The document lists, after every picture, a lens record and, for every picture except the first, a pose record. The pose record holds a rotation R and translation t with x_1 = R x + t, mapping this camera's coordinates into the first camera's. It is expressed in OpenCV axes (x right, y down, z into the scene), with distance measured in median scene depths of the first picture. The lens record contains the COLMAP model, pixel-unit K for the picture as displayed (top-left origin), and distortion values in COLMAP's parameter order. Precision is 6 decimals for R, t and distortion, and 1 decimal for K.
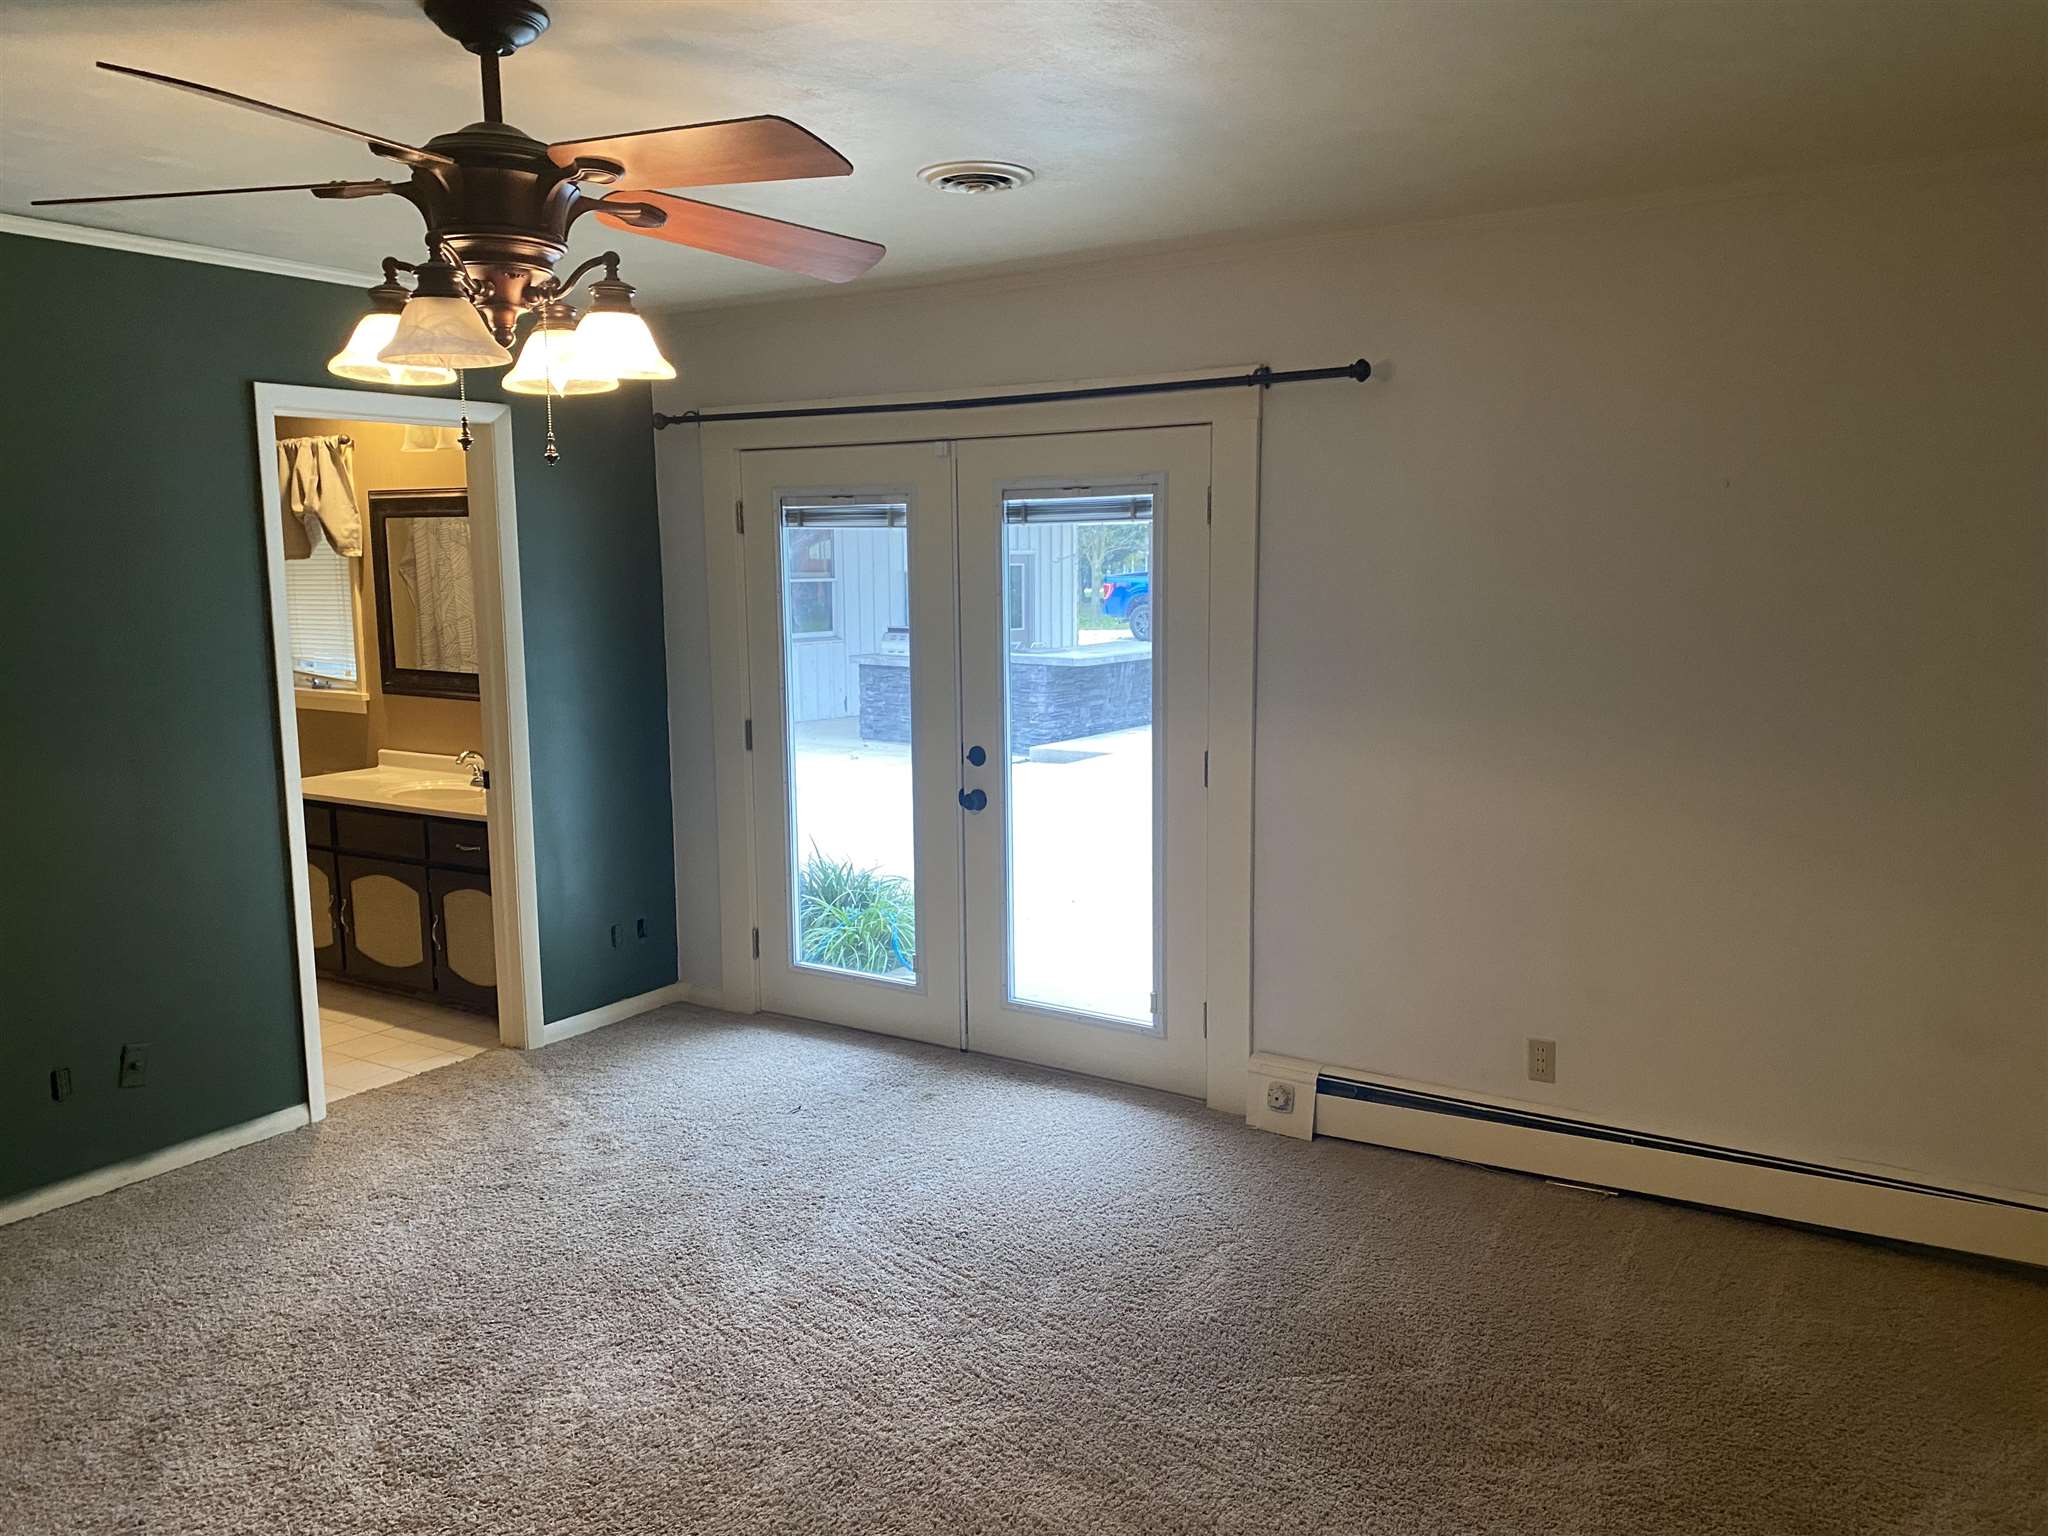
lens RADIAL K [[1552.7, 0, 1019.9], [0, 1552.7, 770.3], [0, 0, 1]] dist [0.025020, -0.009835]
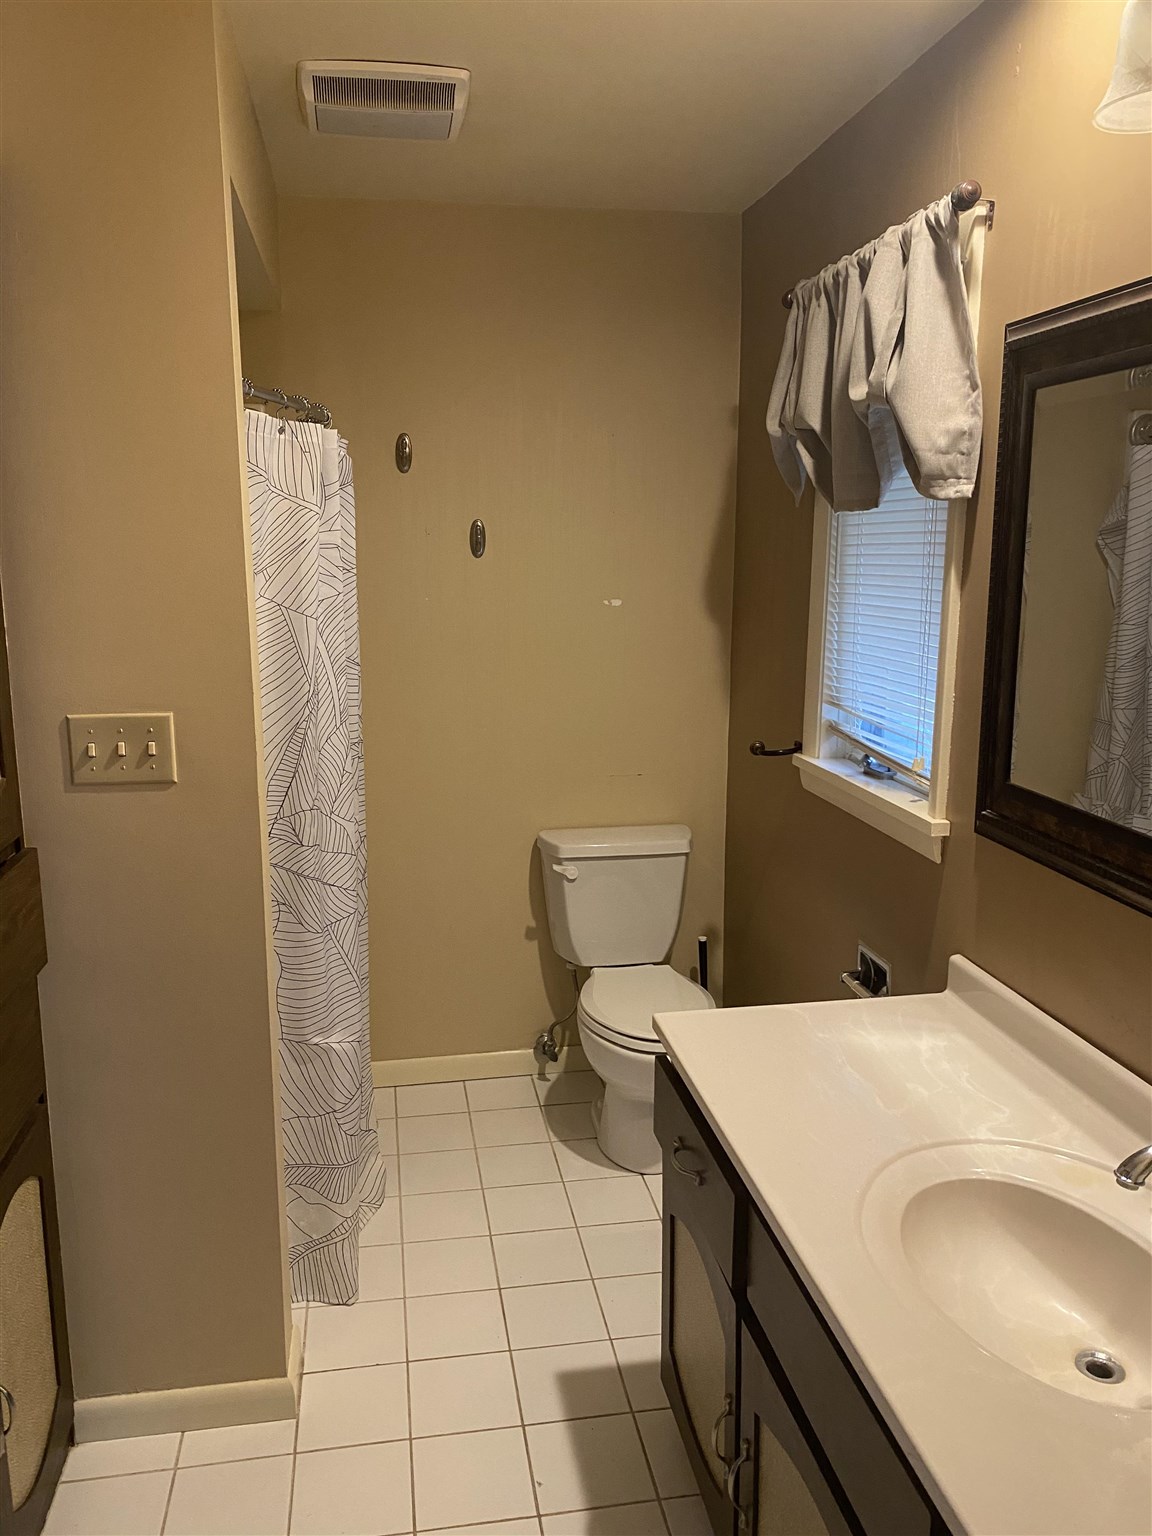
lens RADIAL K [[1164.5, 0, 566.6], [0, 1164.5, 762.8], [0, 0, 1]] dist [0.025020, -0.009835]
pose [[0.677477, 0.139878, -0.722121, -0.214398], [-0.106758, 0.990055, 0.091621, -0.069208], [0.727755, 0.015021, 0.685672, 0.582096]]
